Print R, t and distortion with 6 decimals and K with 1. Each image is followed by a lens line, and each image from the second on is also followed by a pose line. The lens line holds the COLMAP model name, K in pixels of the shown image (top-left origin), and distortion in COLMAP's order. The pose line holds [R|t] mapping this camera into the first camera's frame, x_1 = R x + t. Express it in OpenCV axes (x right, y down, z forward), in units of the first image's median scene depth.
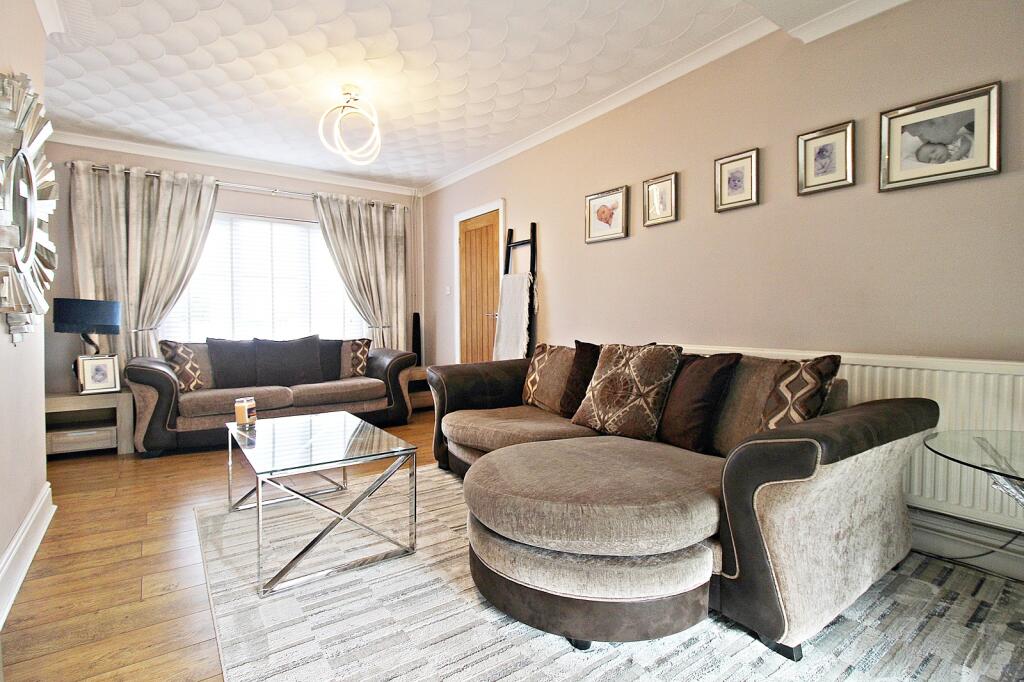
lens RADIAL K [[487.7, 0, 524.4], [0, 487.7, 322.3], [0, 0, 1]] dist [0.001836, -0.018093]
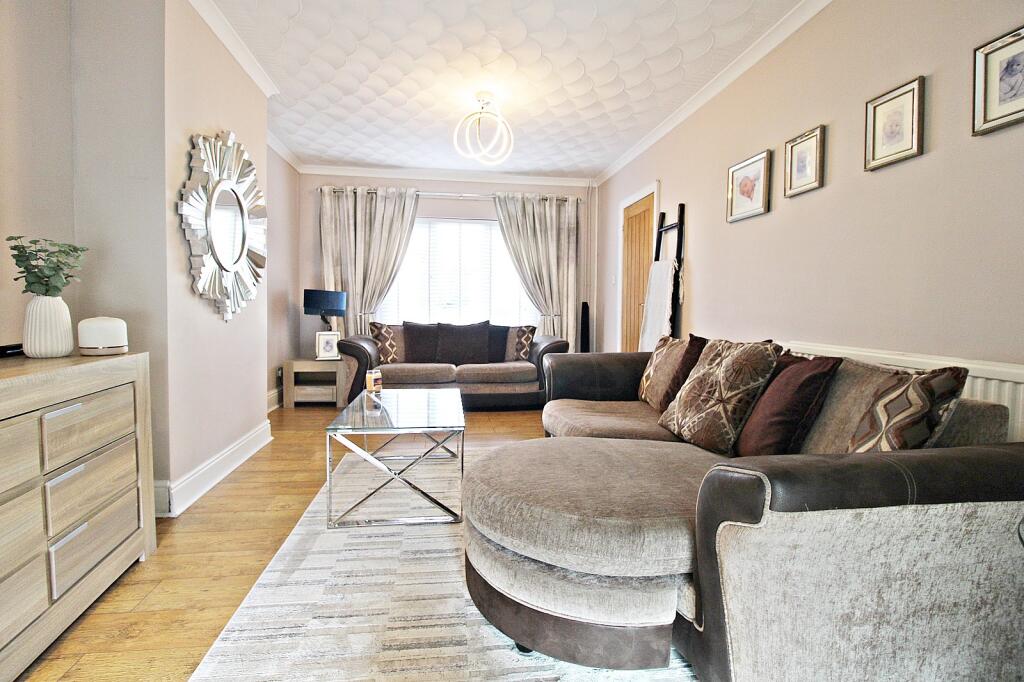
lens RADIAL K [[487.7, 0, 524.4], [0, 487.7, 322.3], [0, 0, 1]] dist [0.001836, -0.018093]
pose [[0.881501, 0.026373, -0.471445, 0.230651], [-0.016545, 0.999551, 0.024979, -0.001034], [0.471892, -0.014219, 0.881541, 0.067039]]
